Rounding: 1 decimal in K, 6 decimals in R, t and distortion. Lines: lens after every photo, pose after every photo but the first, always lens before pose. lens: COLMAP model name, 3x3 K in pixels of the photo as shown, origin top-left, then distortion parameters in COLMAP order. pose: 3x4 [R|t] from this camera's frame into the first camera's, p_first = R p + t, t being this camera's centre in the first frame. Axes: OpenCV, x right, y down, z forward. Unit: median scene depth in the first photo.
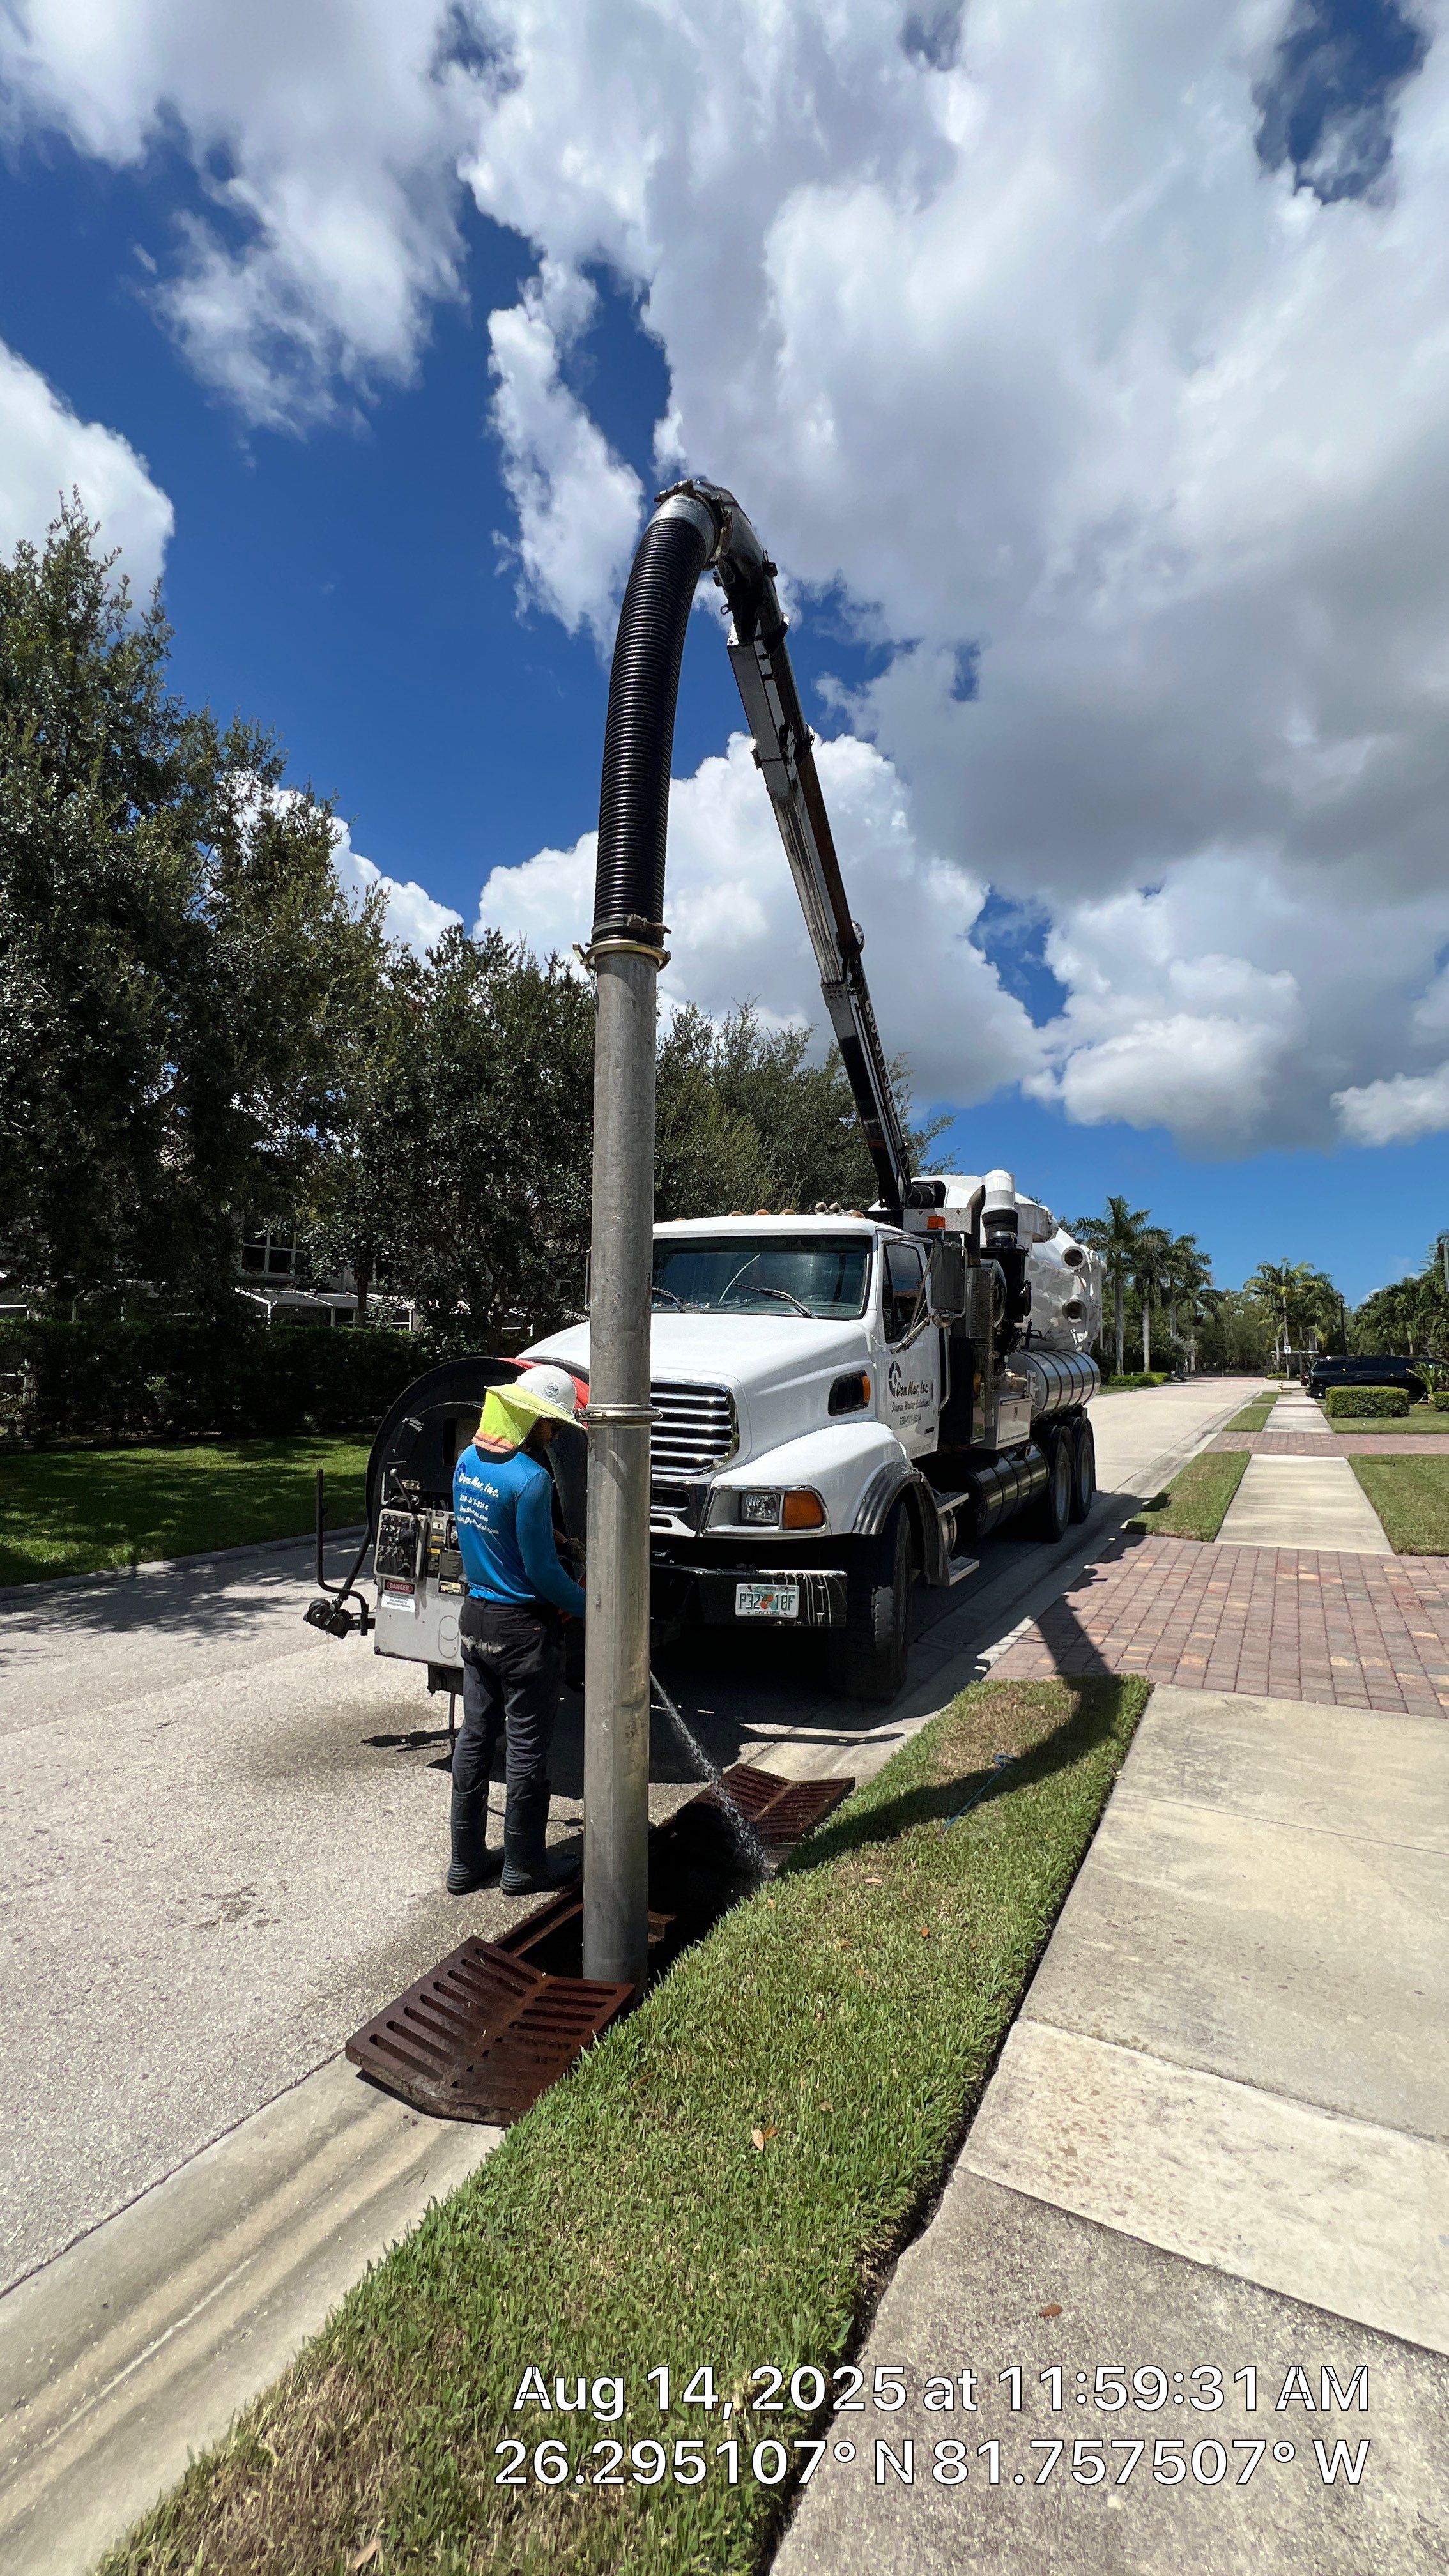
lens RADIAL K [[1045.4, 0, 726.8], [0, 1045.4, 1251.2], [0, 0, 1]] dist [-0.002536, -0.000159]
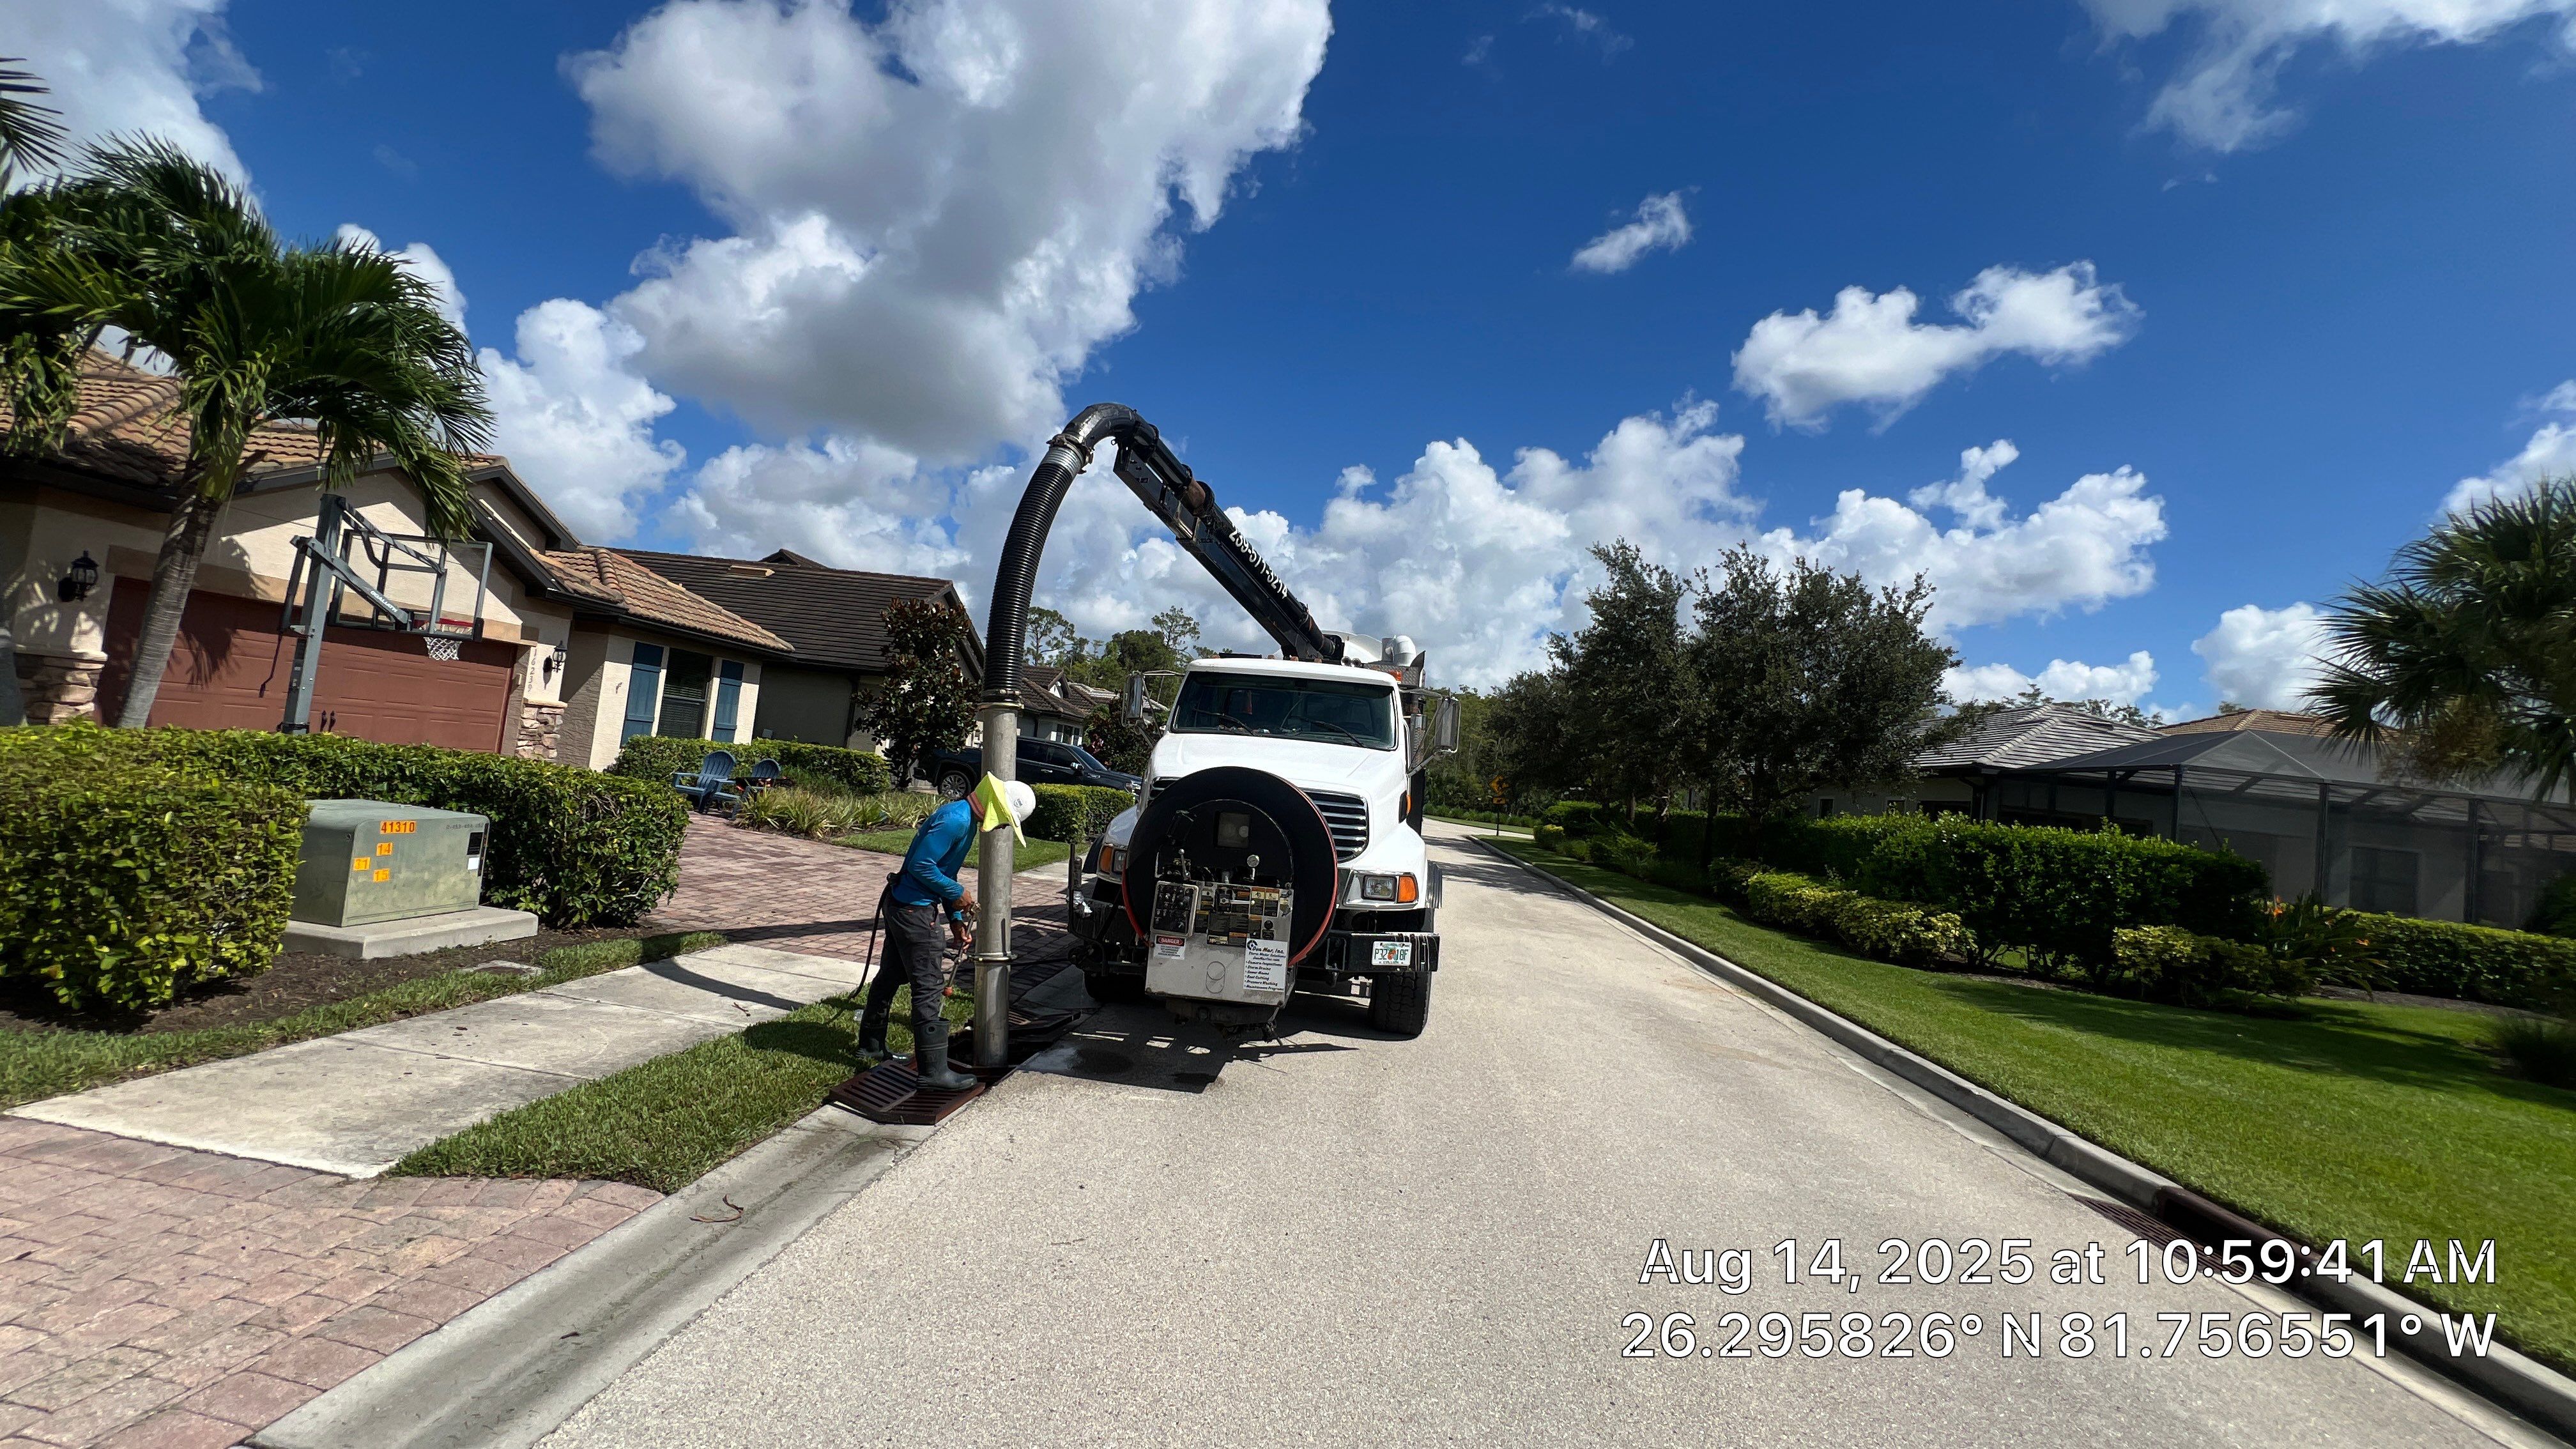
lens RADIAL K [[1001.9, 0, 1269.9], [0, 1001.9, 716.5], [0, 0, 1]] dist [-0.008521, -0.000067]
pose [[0.936798, 0.071625, 0.342460, -0.559528], [-0.084844, 0.996111, 0.023755, 0.005646], [-0.339427, -0.051309, 0.939232, -0.159722]]
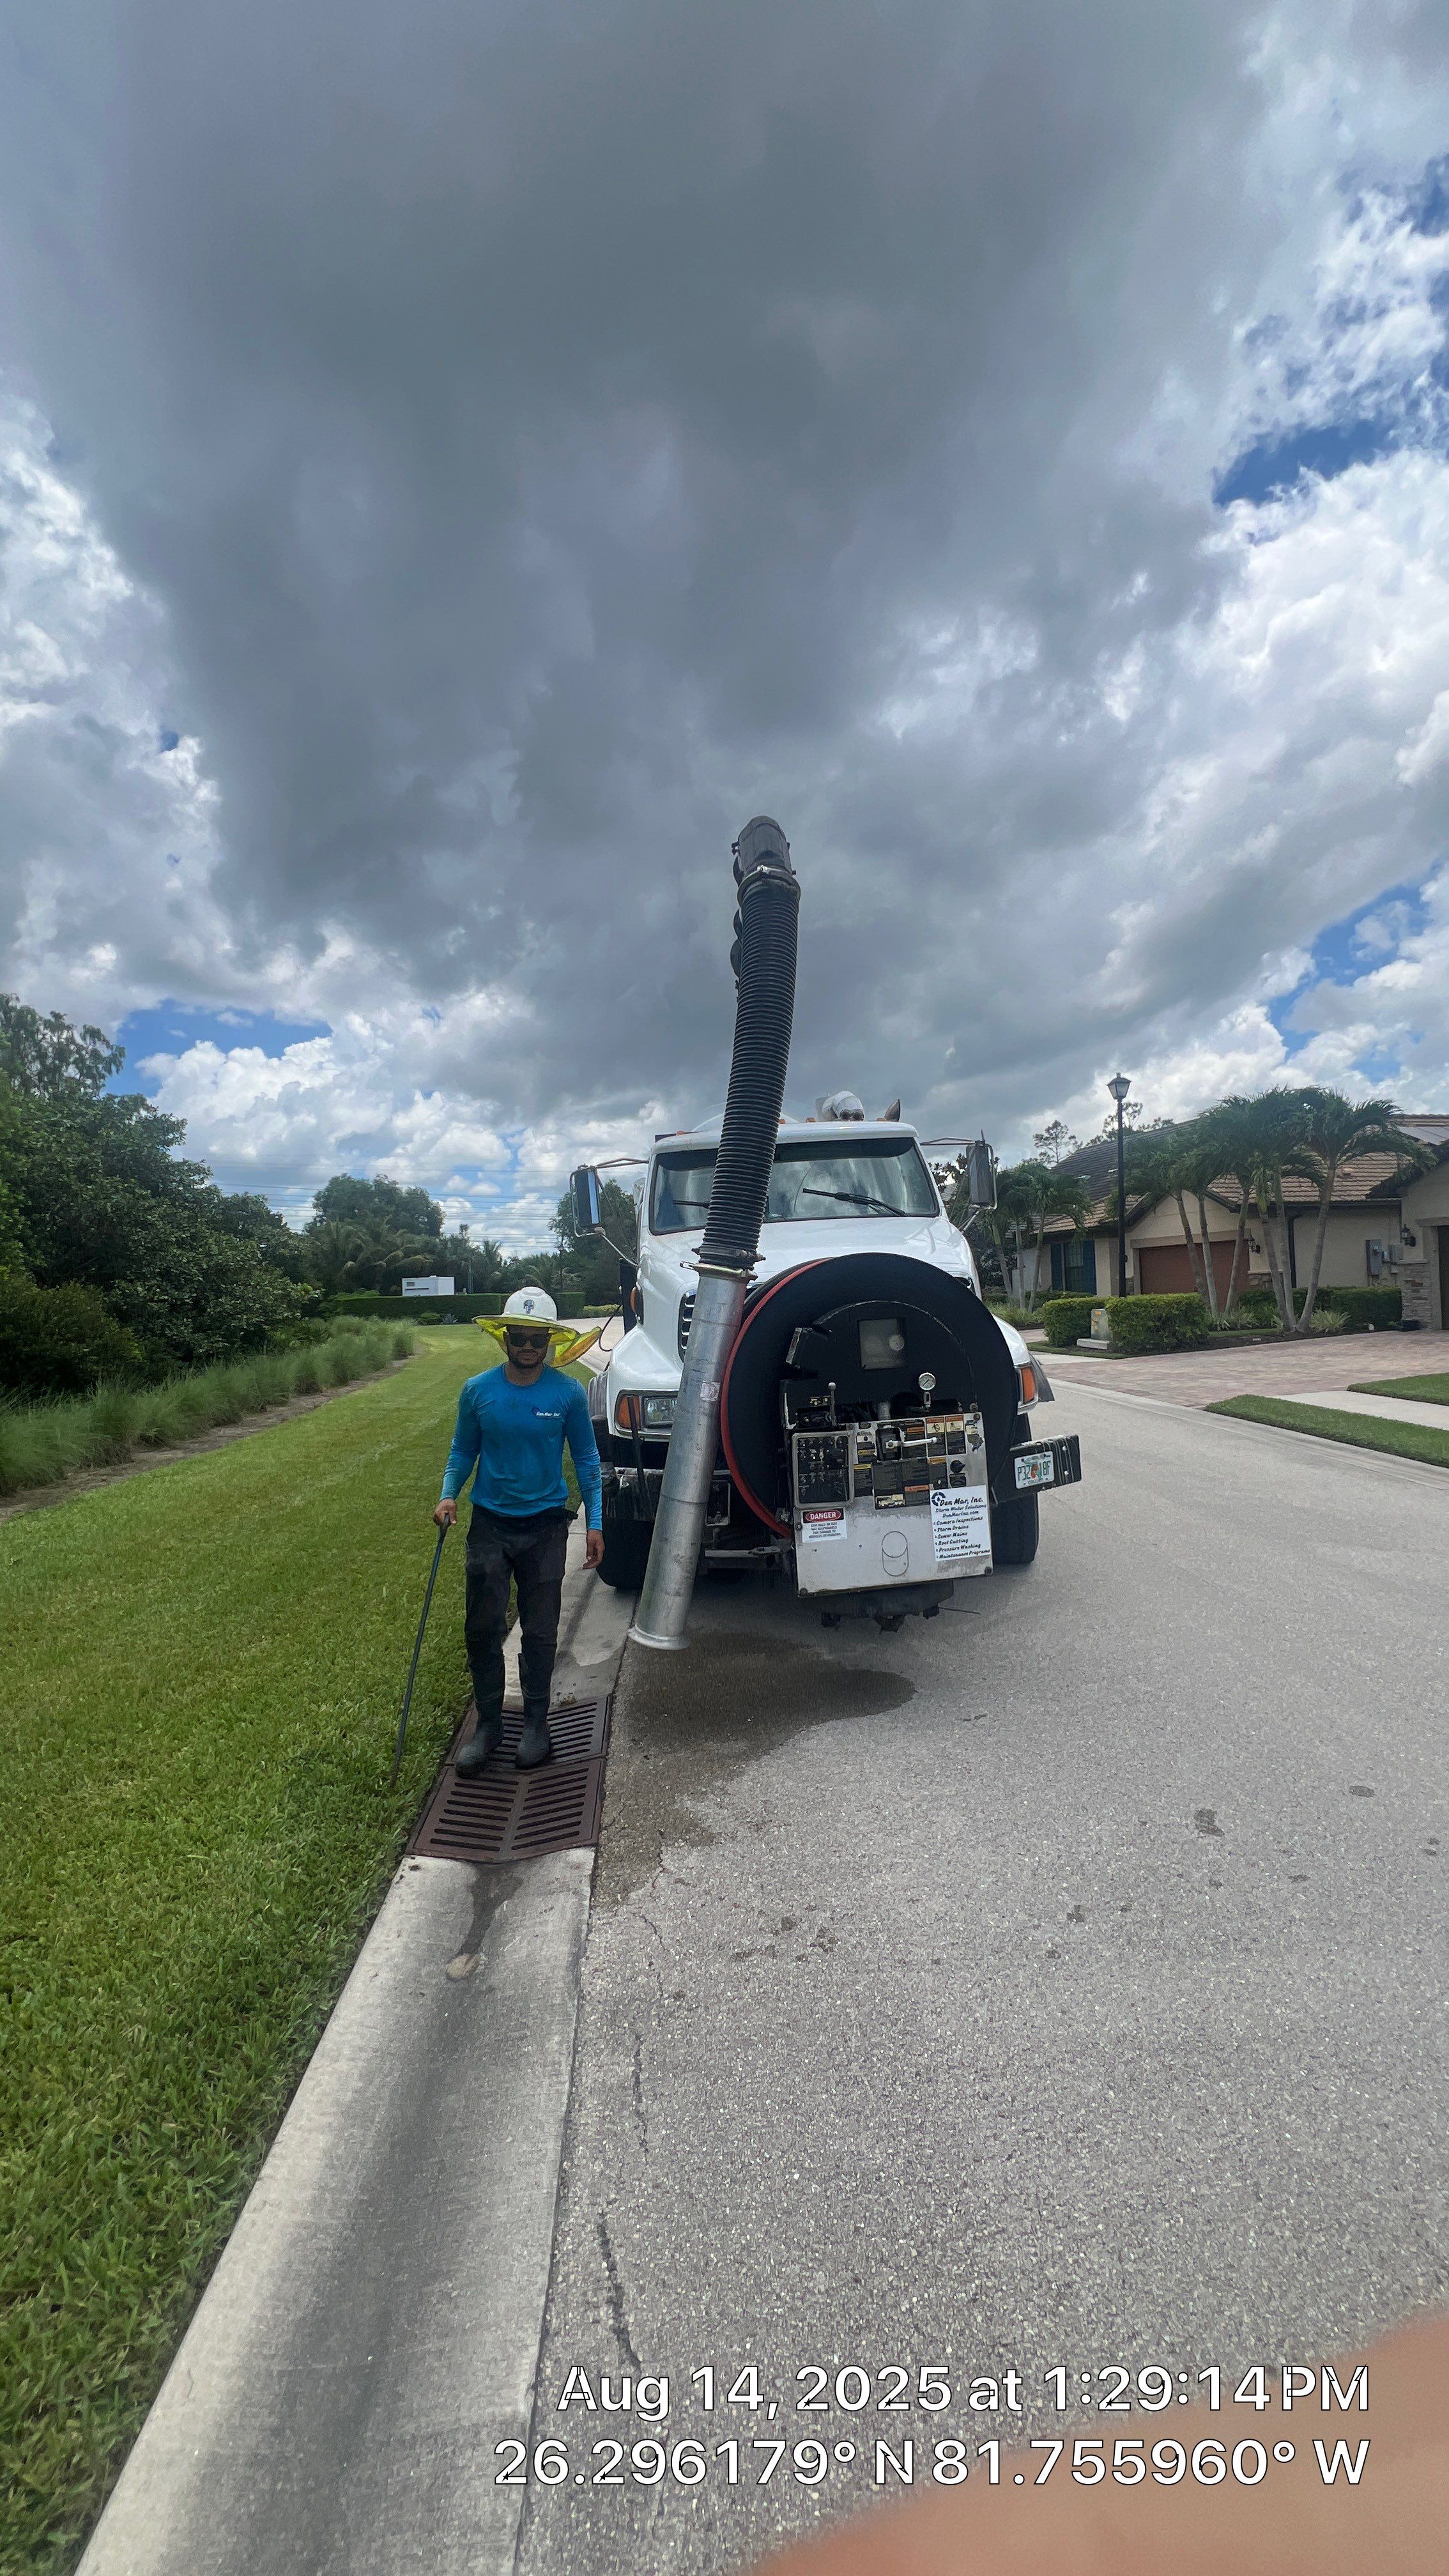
lens RADIAL K [[1043.9, 0, 735.2], [0, 1043.9, 1286.5], [0, 0, 1]] dist [-0.002338, -0.000242]
pose [[0.850948, -0.089635, 0.517545, -0.714611], [0.052231, 0.994888, 0.086430, 0.041638], [-0.522646, -0.046515, 0.851280, 0.257983]]
